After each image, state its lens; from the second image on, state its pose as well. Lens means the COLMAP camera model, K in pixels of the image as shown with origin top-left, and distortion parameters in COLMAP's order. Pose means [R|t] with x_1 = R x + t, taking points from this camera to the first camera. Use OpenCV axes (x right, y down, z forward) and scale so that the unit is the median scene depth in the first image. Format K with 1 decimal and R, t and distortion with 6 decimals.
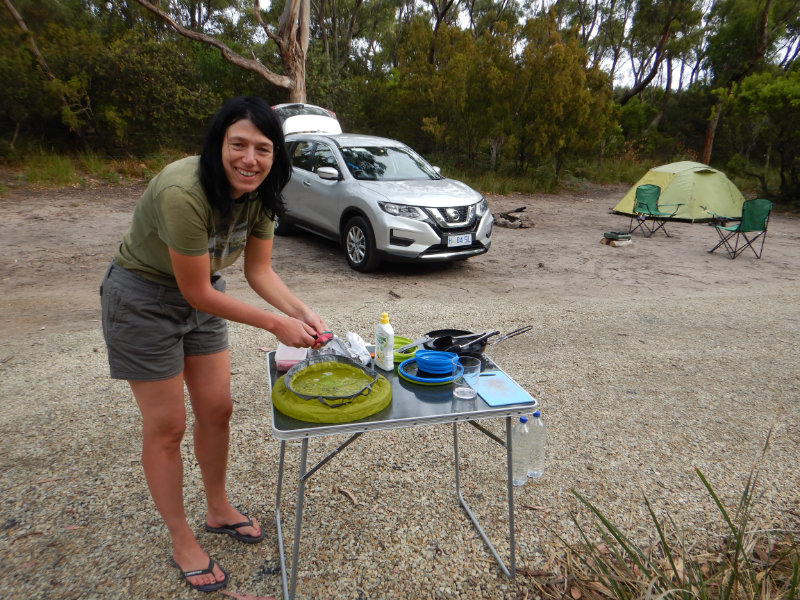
lens RADIAL K [[573.0, 0, 398.8], [0, 573.0, 297.0], [0, 0, 1]] dist [0.012745, -0.000586]
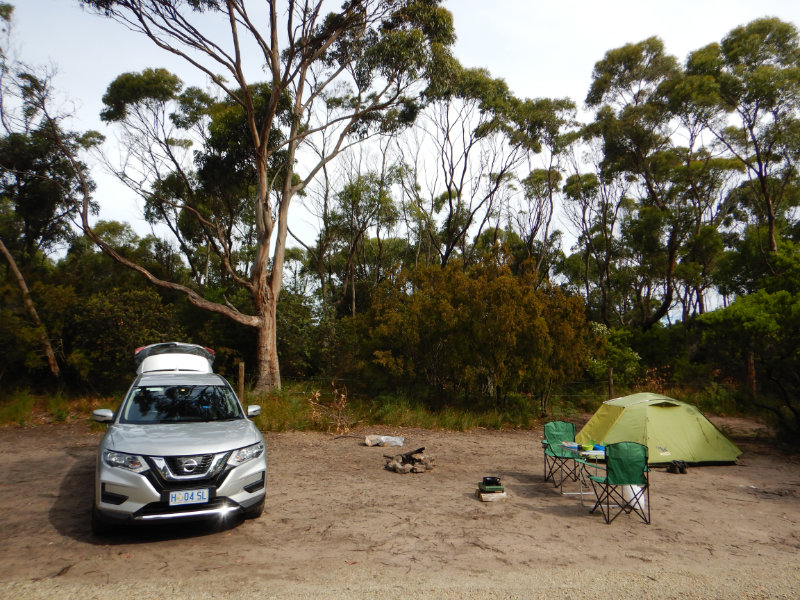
lens RADIAL K [[573.0, 0, 399.6], [0, 573.0, 300.5], [0, 0, 1]] dist [0.012745, -0.000586]
pose [[0.984740, -0.040494, -0.169257, 0.299559], [-0.026395, 0.926552, -0.375240, -0.031291], [0.172020, 0.373982, 0.911343, 0.100107]]
